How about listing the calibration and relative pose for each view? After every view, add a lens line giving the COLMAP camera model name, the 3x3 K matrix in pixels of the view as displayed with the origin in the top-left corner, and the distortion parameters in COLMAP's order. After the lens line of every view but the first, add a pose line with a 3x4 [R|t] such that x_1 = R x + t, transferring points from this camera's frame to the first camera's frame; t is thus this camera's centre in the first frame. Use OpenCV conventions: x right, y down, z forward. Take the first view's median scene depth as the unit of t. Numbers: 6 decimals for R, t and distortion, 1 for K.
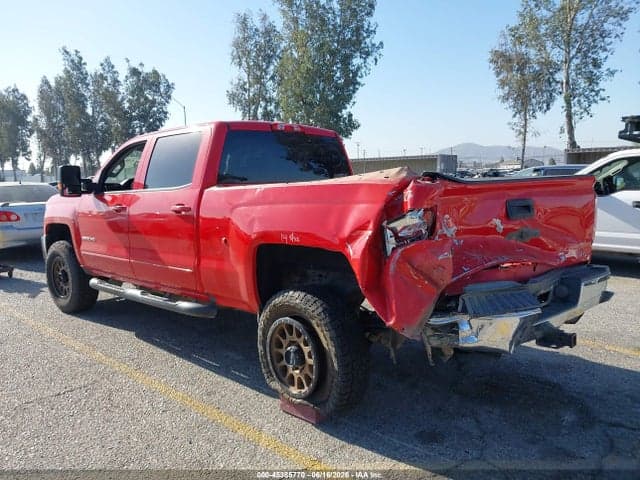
lens RADIAL K [[500.3, 0, 322.6], [0, 500.3, 221.6], [0, 0, 1]] dist [0.010253, -0.003375]
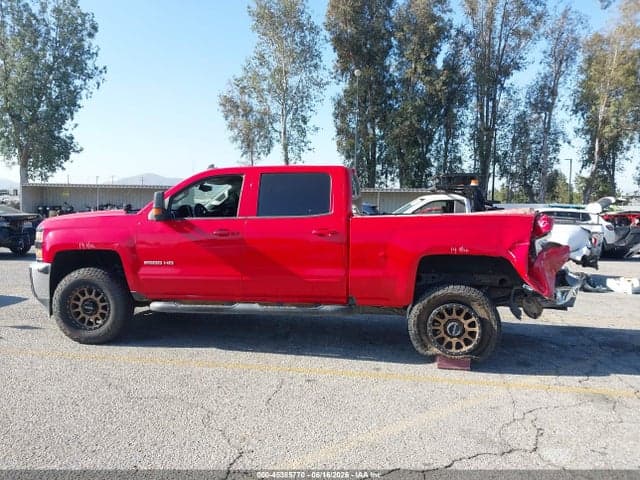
lens RADIAL K [[491.6, 0, 298.6], [0, 491.6, 241.7], [0, 0, 1]] dist [0.004028, -0.007707]
pose [[0.831463, -0.006974, 0.555536, -0.819059], [0.017502, 0.999754, -0.013645, 0.012077], [-0.555304, 0.021068, 0.831381, 0.014211]]
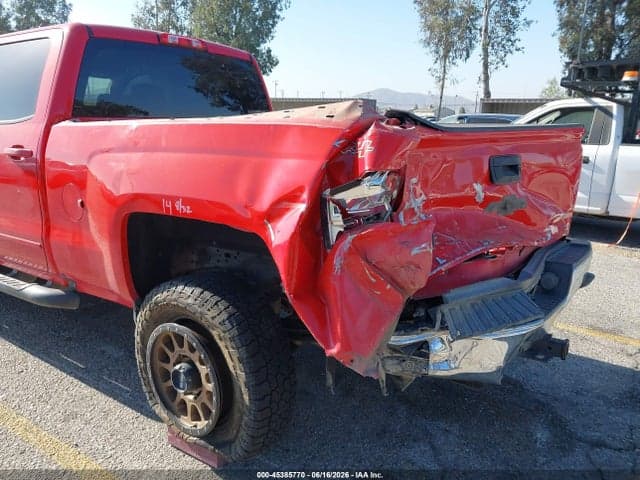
lens RADIAL K [[491.9, 0, 317.8], [0, 491.9, 230.8], [0, 0, 1]] dist [0.003272, -0.005520]
pose [[0.987317, 0.004929, 0.158682, 0.009039], [-0.026362, 0.990732, 0.133250, -0.016550], [-0.156555, -0.135743, 0.978297, 0.216809]]
